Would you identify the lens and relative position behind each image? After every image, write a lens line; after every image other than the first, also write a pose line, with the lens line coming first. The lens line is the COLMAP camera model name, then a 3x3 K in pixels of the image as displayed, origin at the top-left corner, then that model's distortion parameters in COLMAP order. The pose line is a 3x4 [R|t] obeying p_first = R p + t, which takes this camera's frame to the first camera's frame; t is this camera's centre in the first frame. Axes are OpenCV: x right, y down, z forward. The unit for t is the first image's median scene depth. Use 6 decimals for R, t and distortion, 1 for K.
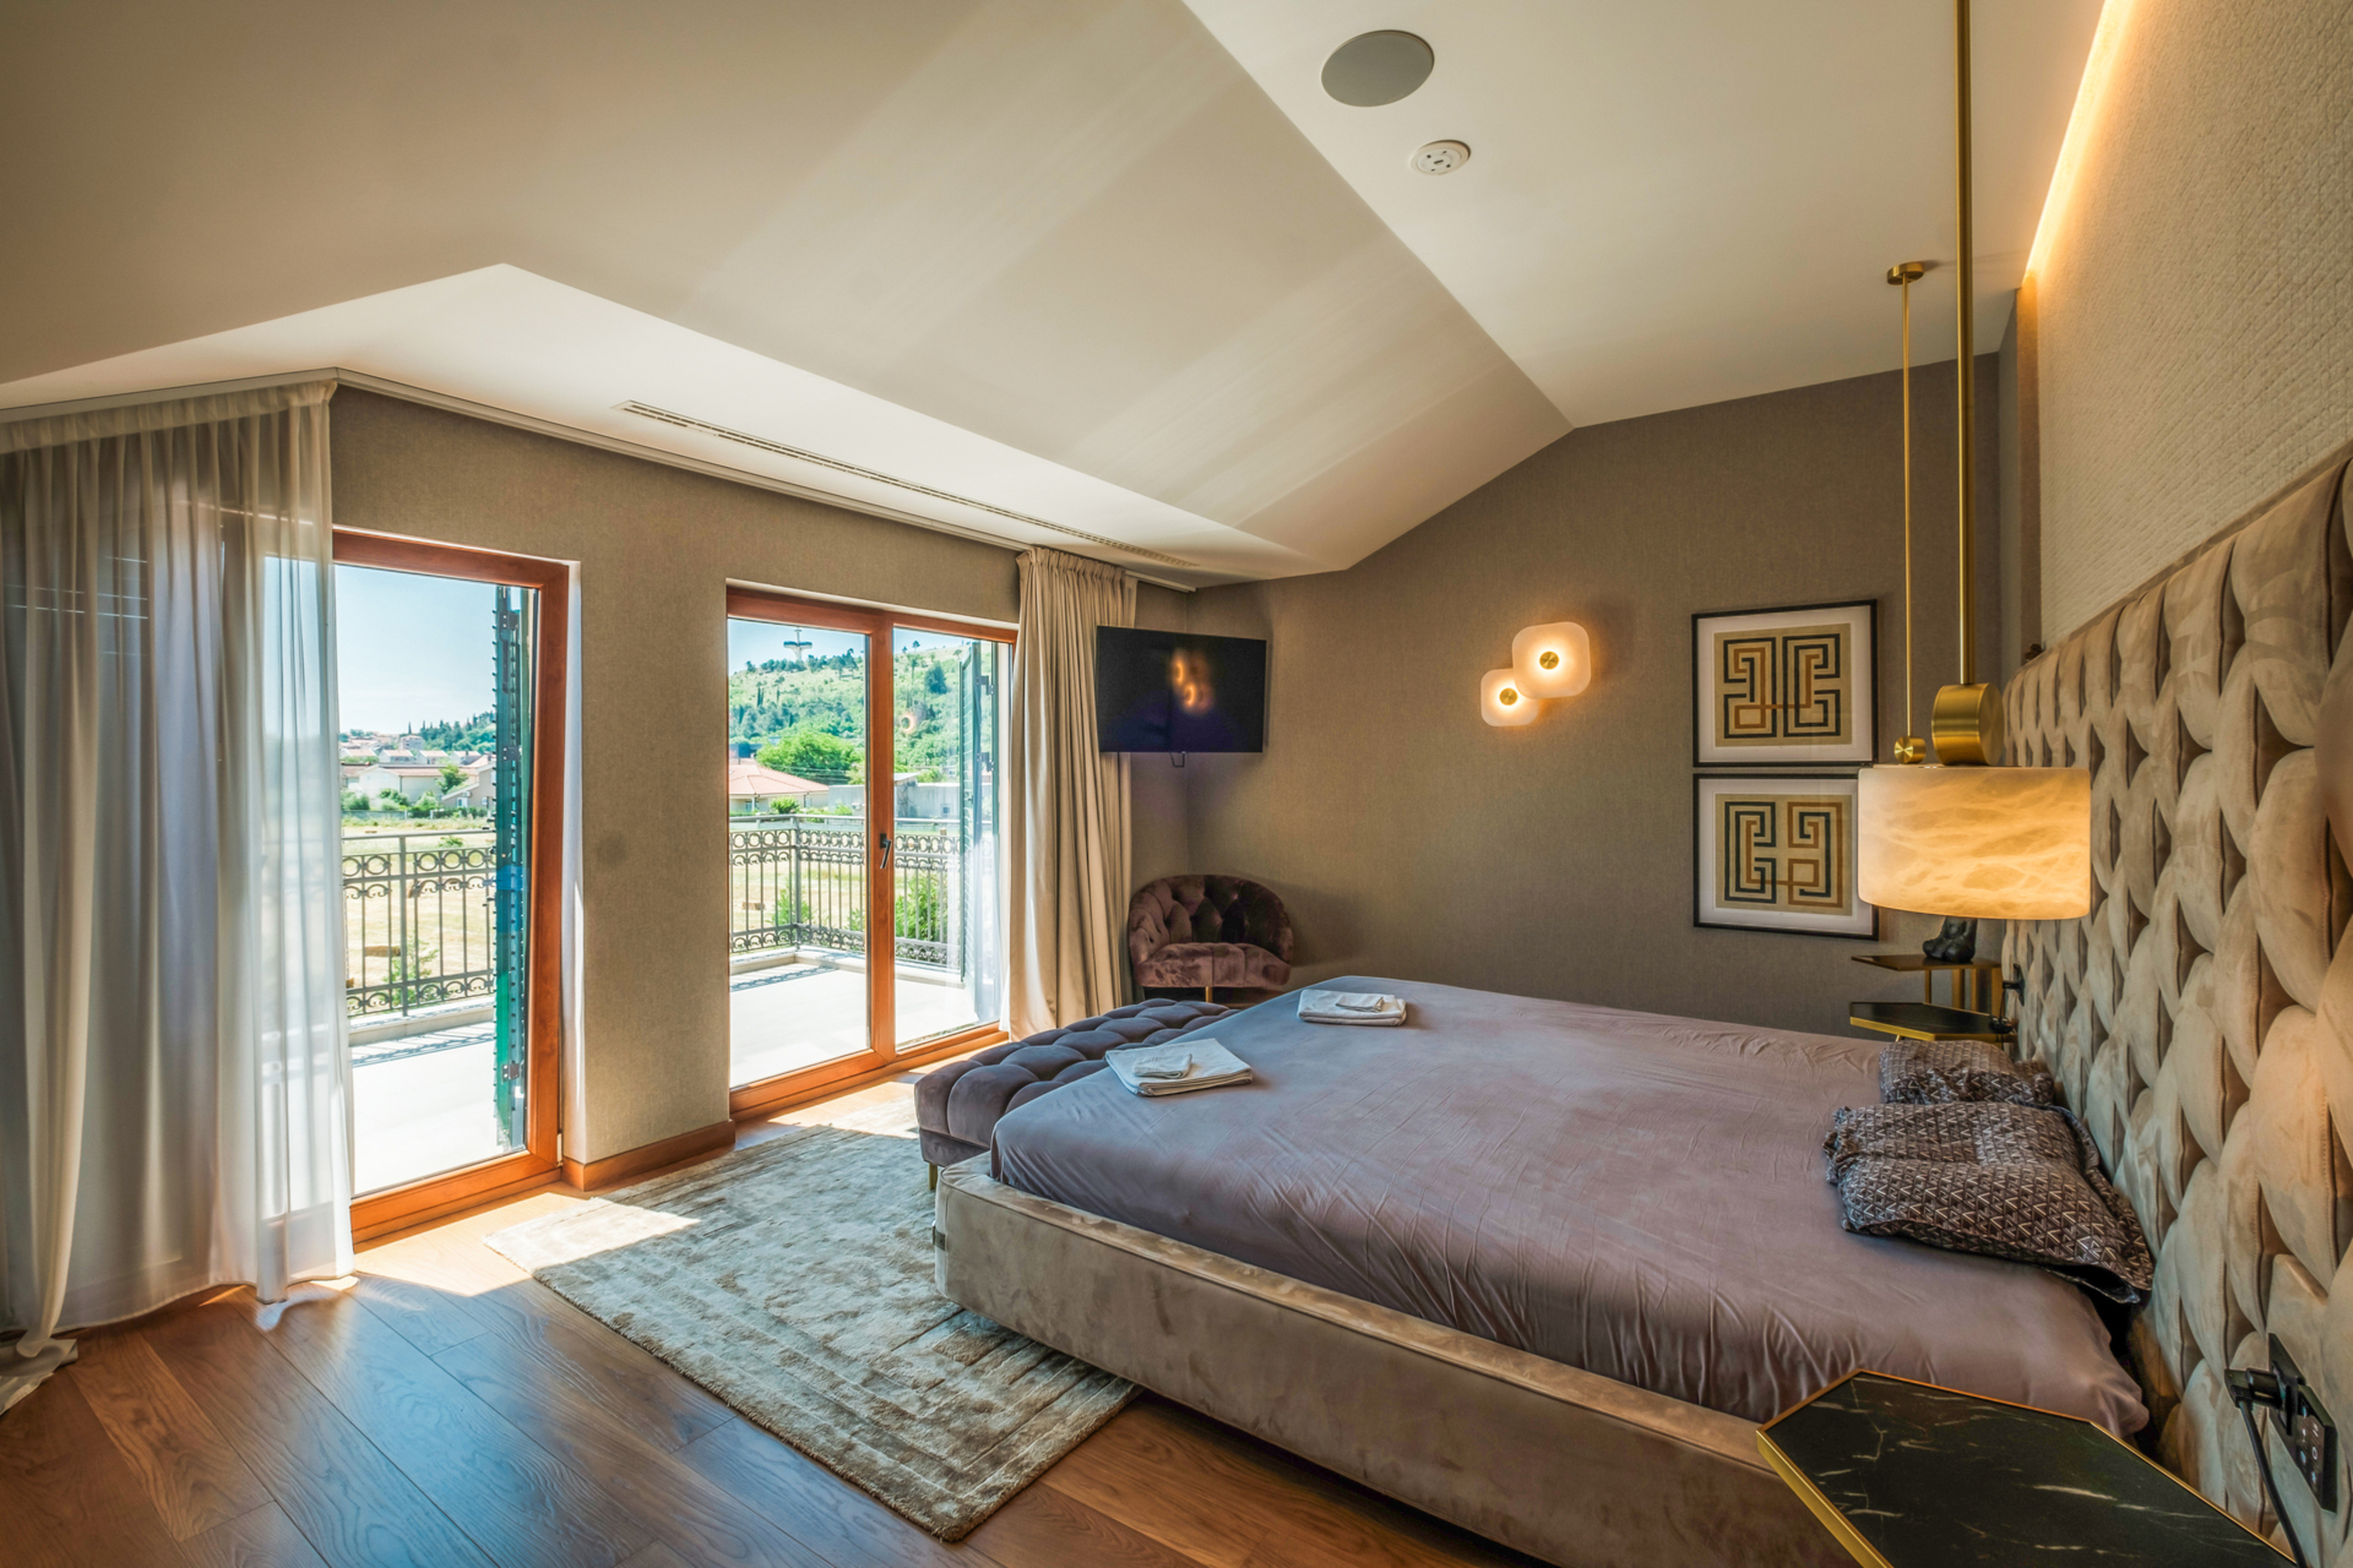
lens RADIAL K [[1043.4, 0, 1169.1], [0, 1043.4, 782.5], [0, 0, 1]] dist [0.016123, -0.000179]
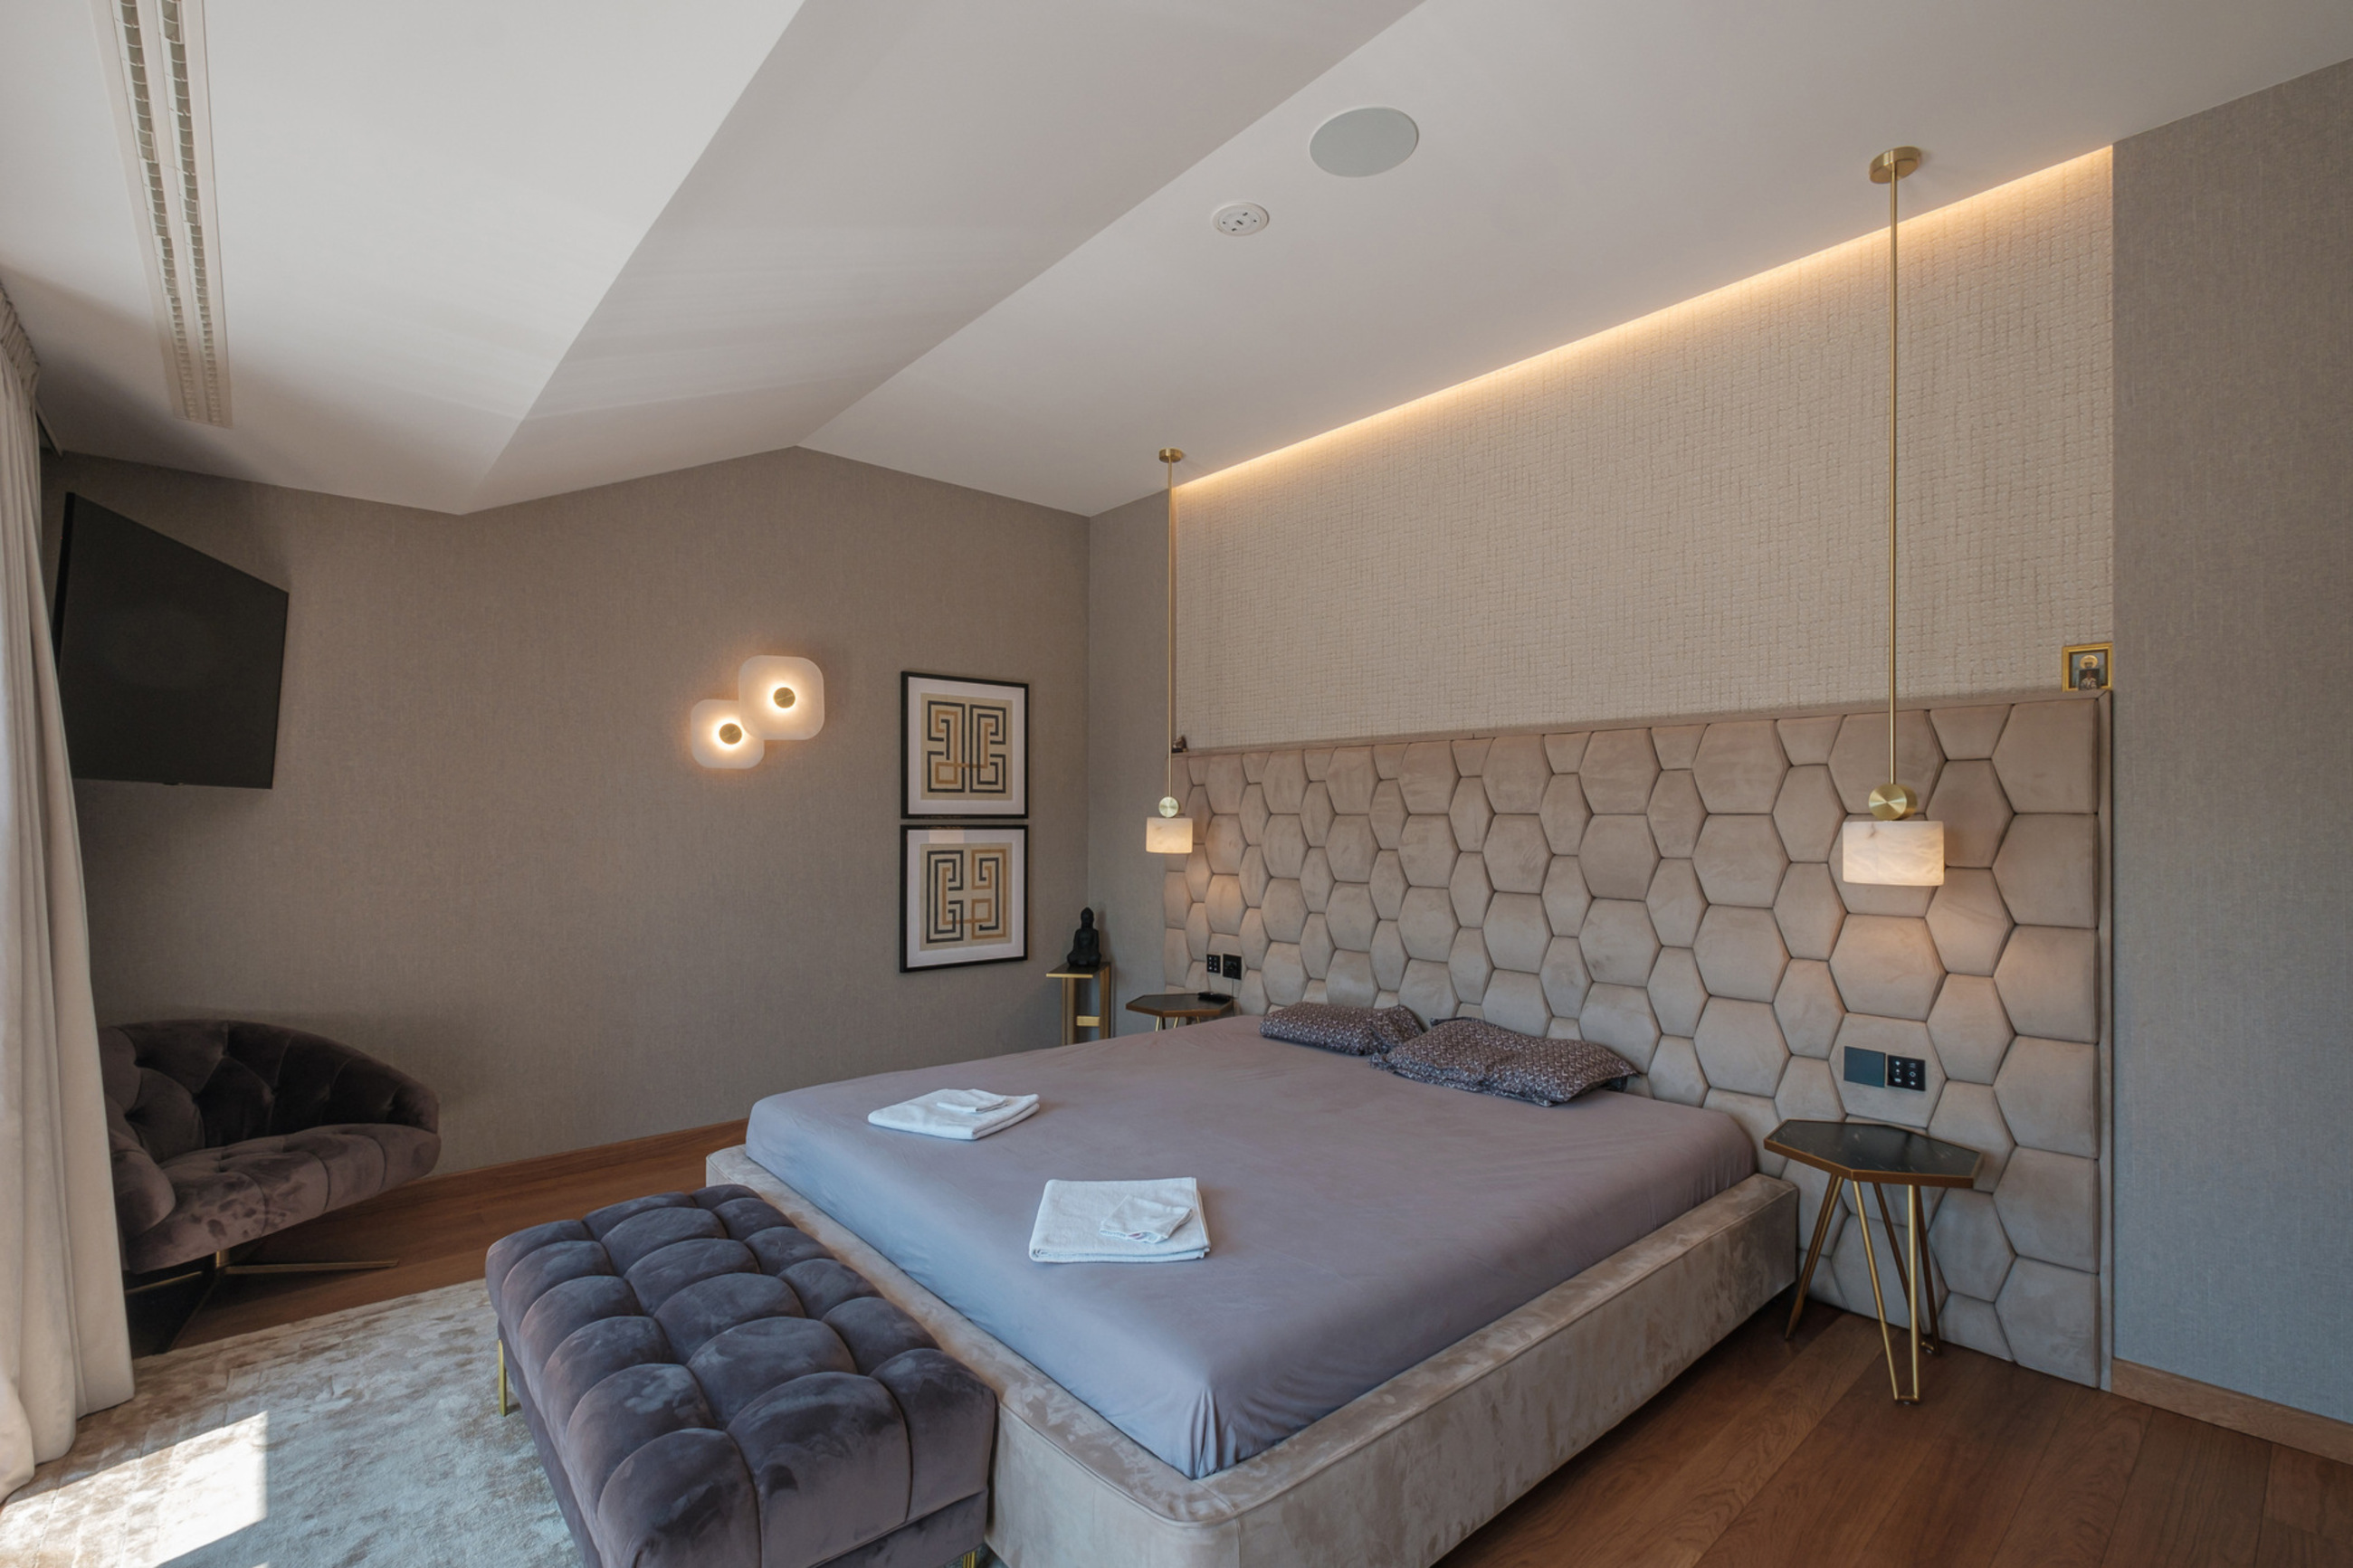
lens RADIAL K [[1043.4, 0, 1170.4], [0, 1043.4, 802.3], [0, 0, 1]] dist [0.016123, -0.000179]
pose [[0.286697, 0.017763, 0.957857, -0.429579], [-0.002065, 0.999837, -0.017924, -0.012907], [-0.958019, 0.003161, 0.286687, 0.464691]]
